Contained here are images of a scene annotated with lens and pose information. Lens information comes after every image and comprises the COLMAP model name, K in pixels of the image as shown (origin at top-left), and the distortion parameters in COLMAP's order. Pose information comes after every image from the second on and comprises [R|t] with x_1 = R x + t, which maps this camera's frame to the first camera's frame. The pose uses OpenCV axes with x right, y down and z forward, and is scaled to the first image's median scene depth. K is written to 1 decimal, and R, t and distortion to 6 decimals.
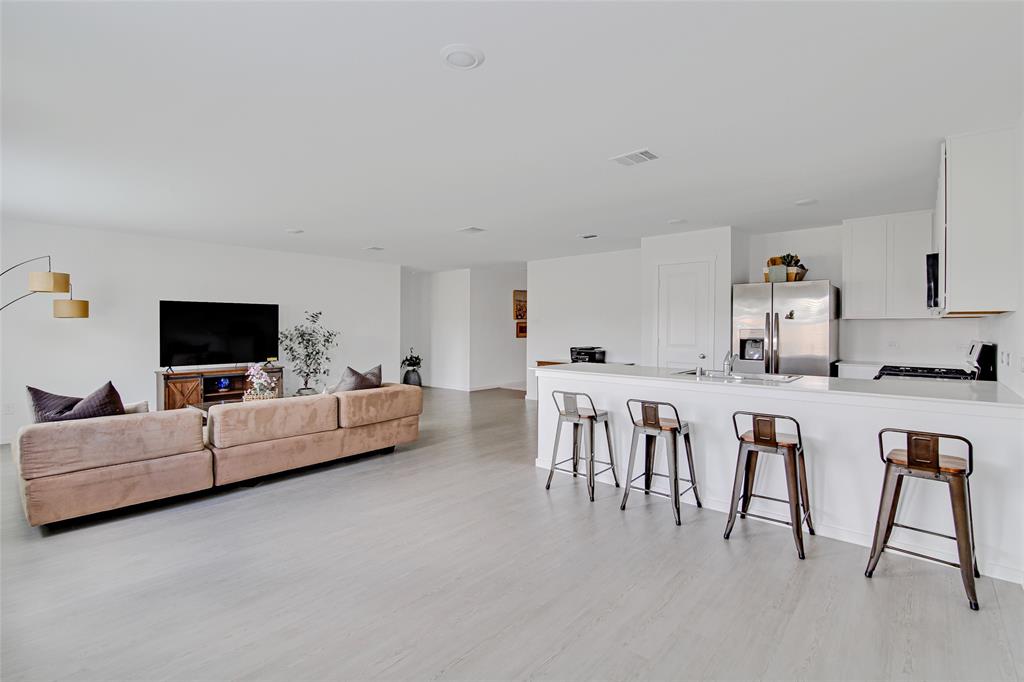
lens RADIAL K [[474.9, 0, 517.2], [0, 474.9, 337.6], [0, 0, 1]] dist [-0.017347, 0.001358]
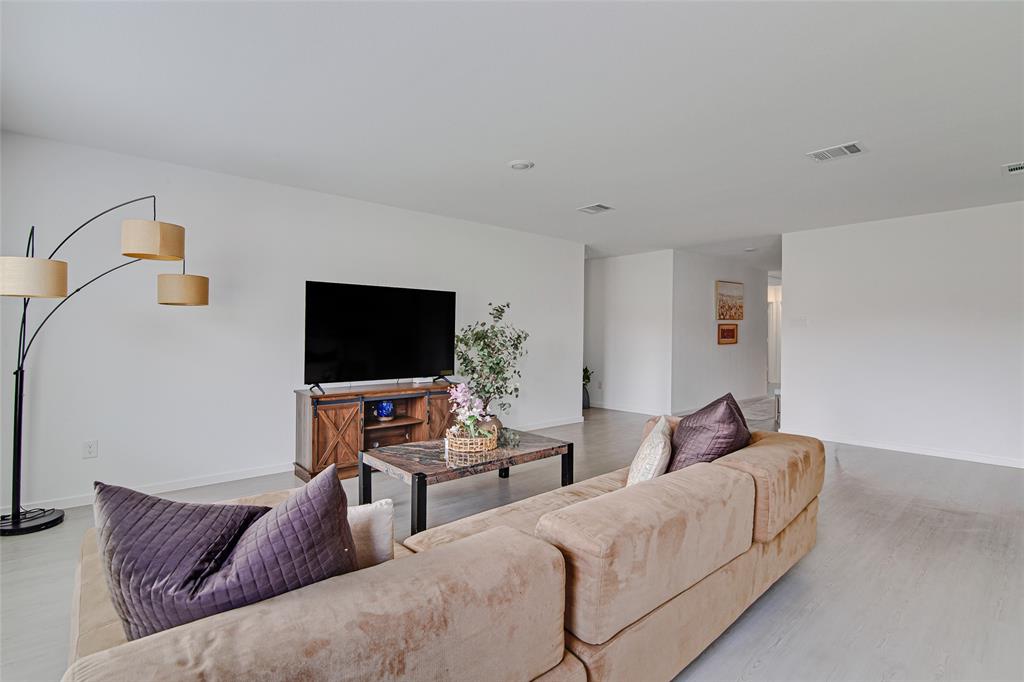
lens RADIAL K [[474.9, 0, 507.4], [0, 474.9, 337.8], [0, 0, 1]] dist [-0.017347, 0.001358]
pose [[0.991616, 0.007361, -0.129014, -0.390431], [-0.009289, 0.999854, -0.014349, 0.005662], [0.128889, 0.015427, 0.991539, 0.382398]]
